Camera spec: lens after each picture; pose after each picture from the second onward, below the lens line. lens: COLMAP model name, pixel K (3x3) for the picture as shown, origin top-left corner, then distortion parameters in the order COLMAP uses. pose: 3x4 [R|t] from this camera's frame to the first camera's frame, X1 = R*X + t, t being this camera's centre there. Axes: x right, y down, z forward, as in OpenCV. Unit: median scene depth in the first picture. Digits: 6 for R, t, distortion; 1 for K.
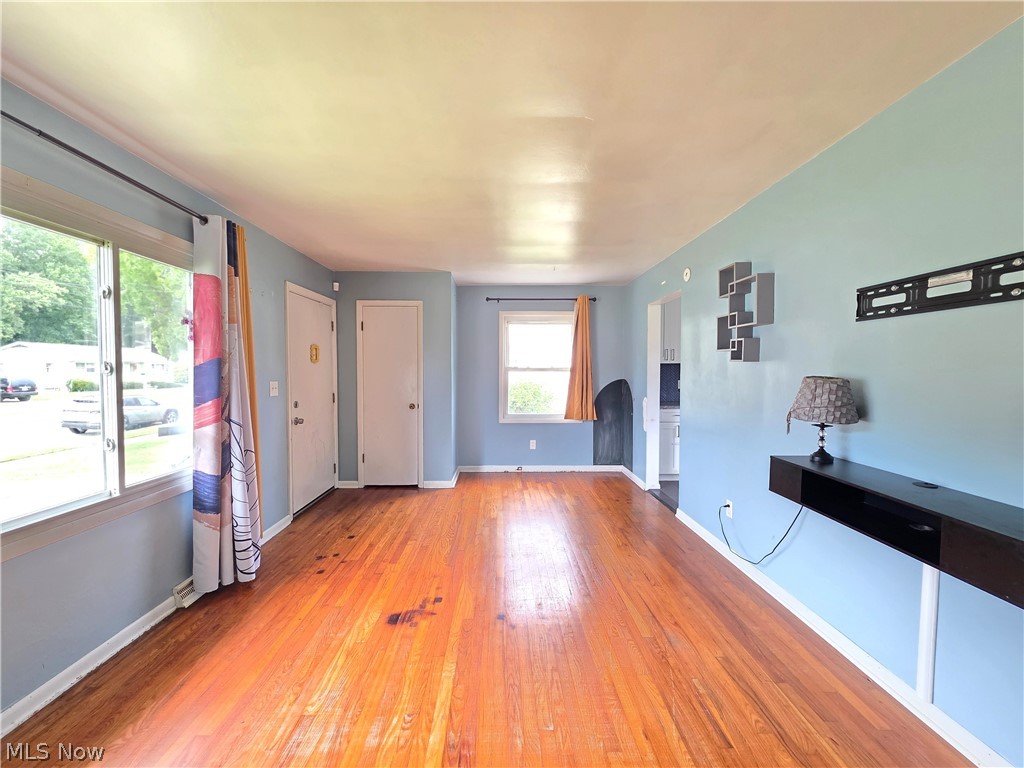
lens RADIAL K [[408.4, 0, 505.1], [0, 408.4, 385.4], [0, 0, 1]] dist [0.002804, 0.000274]
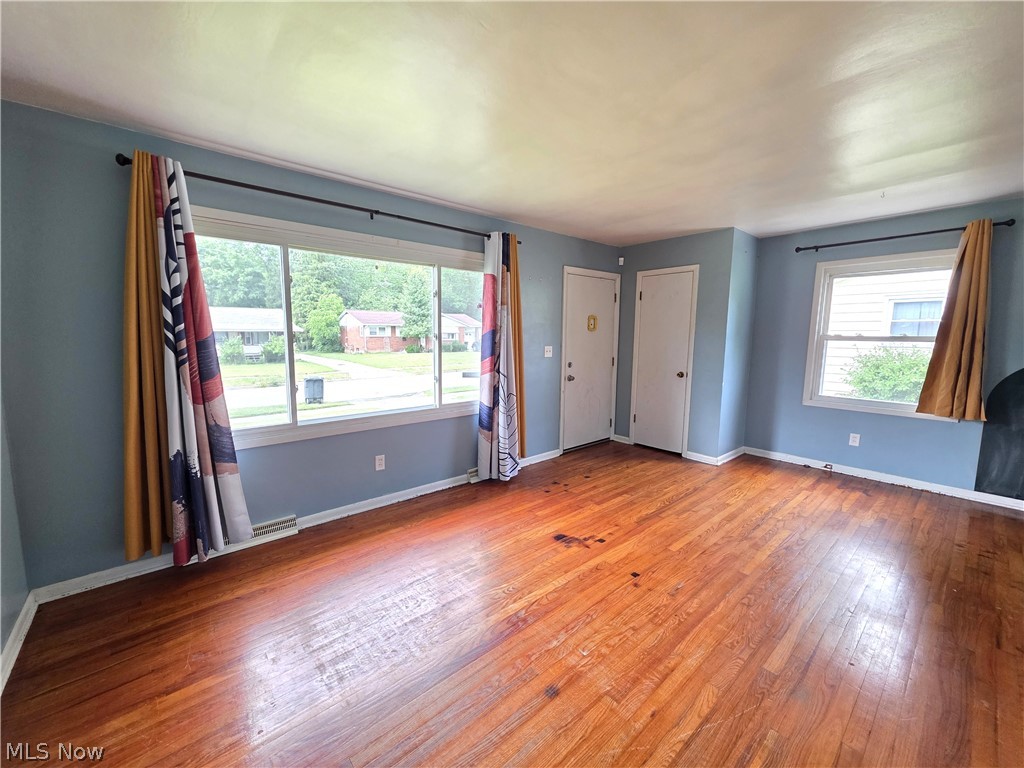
lens RADIAL K [[408.4, 0, 505.1], [0, 408.4, 385.4], [0, 0, 1]] dist [0.002804, 0.000274]
pose [[0.636120, 0.100934, -0.764960, 0.472893], [-0.034399, 0.994131, 0.102568, -0.018104], [0.770823, -0.038932, 0.635859, 0.071585]]
